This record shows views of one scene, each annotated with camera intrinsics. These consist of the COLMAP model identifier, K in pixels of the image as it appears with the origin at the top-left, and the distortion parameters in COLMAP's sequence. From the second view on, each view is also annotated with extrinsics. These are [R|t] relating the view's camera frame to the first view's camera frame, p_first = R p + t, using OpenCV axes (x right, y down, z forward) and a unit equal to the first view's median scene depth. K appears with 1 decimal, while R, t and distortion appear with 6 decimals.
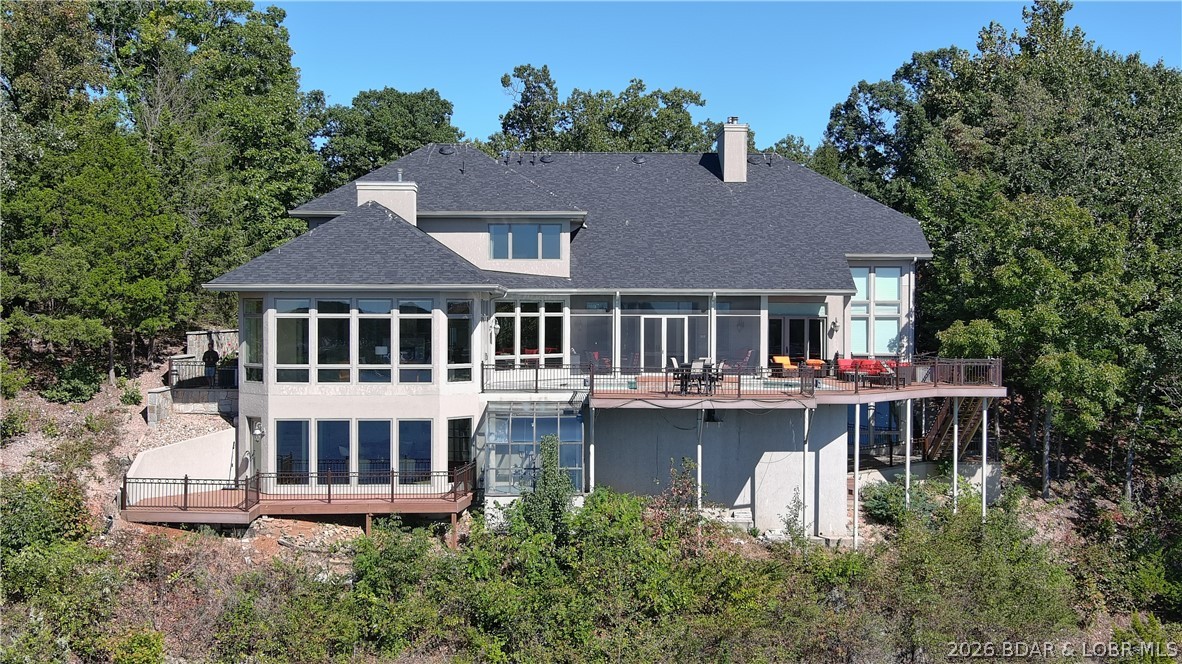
lens RADIAL K [[1345.0, 0, 597.8], [0, 1345.0, 333.8], [0, 0, 1]] dist [0.002451, 0.000000]
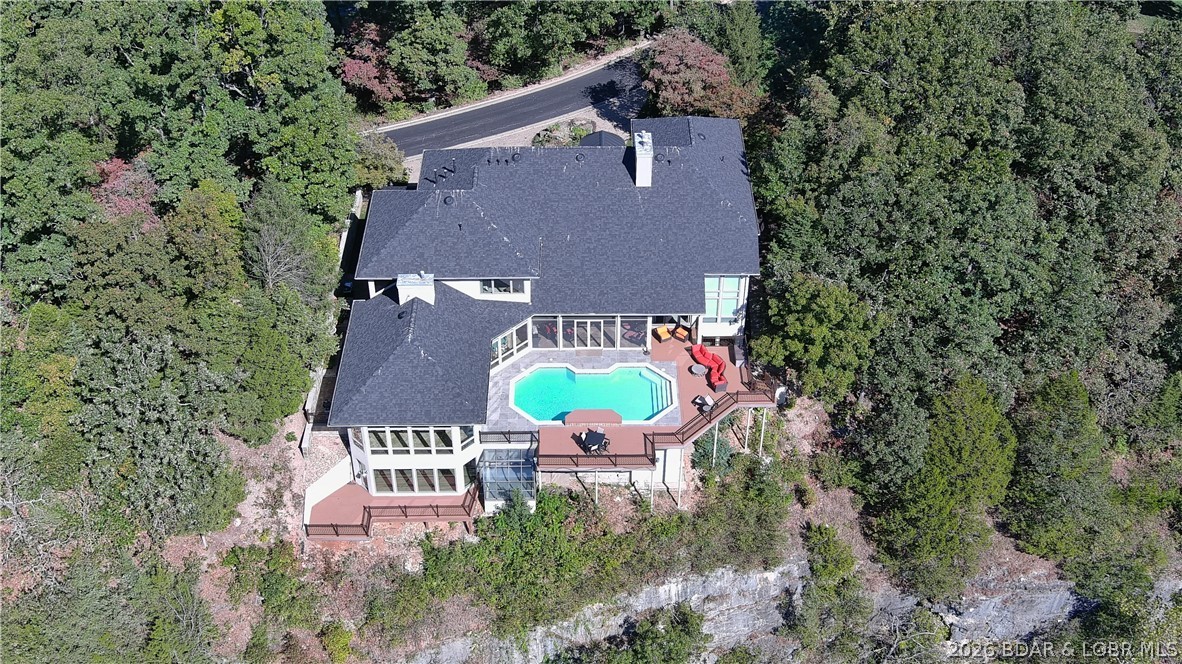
lens RADIAL K [[1345.0, 0, 596.2], [0, 1345.0, 333.7], [0, 0, 1]] dist [0.002451, 0.000000]
pose [[0.999857, 0.010081, -0.013582, 0.088214], [0.000483, 0.785662, 0.618656, -1.109918], [0.016908, -0.618574, 0.785545, -0.328001]]
